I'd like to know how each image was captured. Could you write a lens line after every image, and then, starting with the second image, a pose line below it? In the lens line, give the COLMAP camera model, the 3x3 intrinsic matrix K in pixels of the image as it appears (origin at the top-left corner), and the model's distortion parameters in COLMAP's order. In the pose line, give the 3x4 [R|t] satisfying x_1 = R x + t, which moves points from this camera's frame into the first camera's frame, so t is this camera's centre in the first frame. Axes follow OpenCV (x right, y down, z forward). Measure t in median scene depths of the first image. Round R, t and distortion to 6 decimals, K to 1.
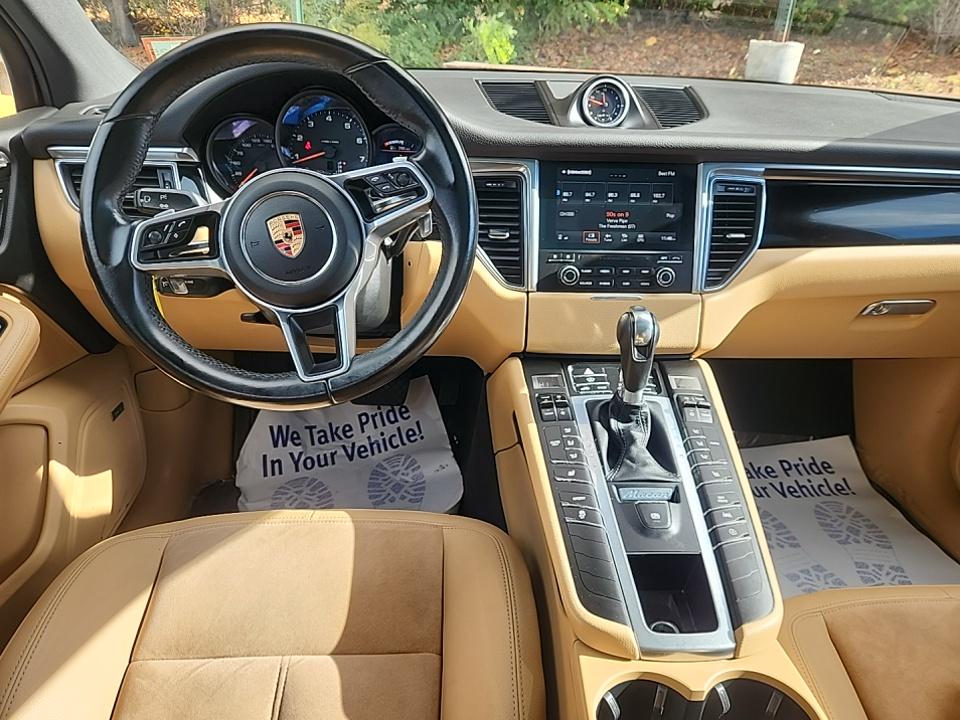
lens RADIAL K [[659.0, 0, 484.1], [0, 659.0, 365.1], [0, 0, 1]] dist [0.051468, -0.048608]
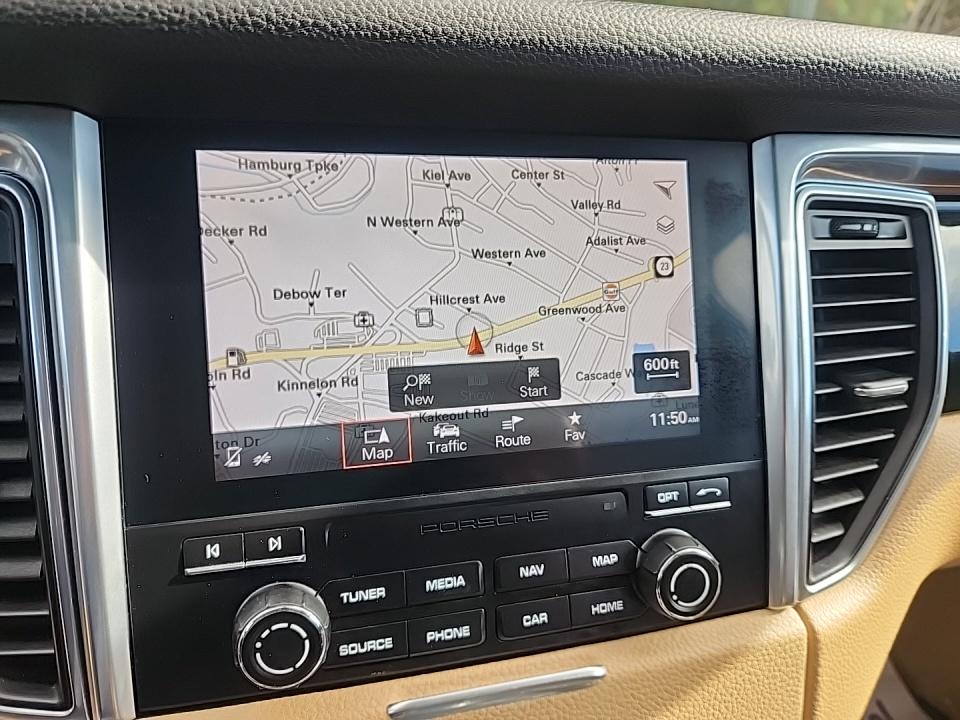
lens RADIAL K [[659.0, 0, 481.7], [0, 659.0, 354.1], [0, 0, 1]] dist [0.051468, -0.048608]
pose [[0.981628, -0.067021, 0.178649, 0.155692], [0.081050, 0.994076, -0.072415, -0.200739], [-0.172737, 0.085564, 0.981244, 0.744108]]
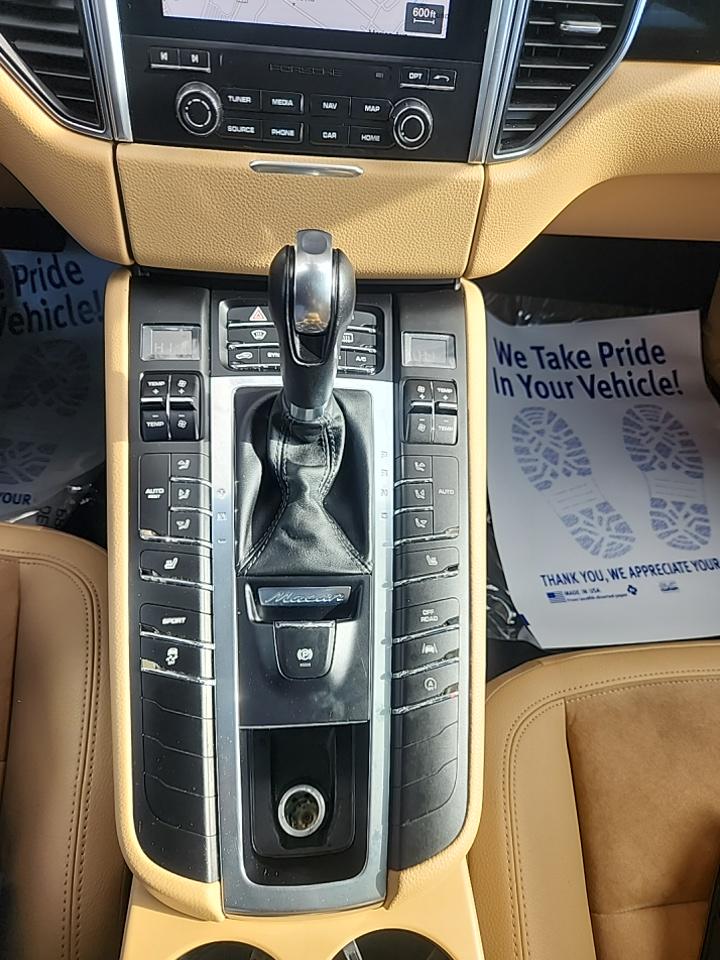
lens RADIAL K [[659.0, 0, 362.3], [0, 659.0, 482.4], [0, 0, 1]] dist [0.051468, -0.048608]
pose [[0.997485, 0.025636, 0.066084, 0.209577], [-0.056313, 0.852823, 0.519156, -0.156858], [-0.043049, -0.521571, 0.852121, 0.463999]]
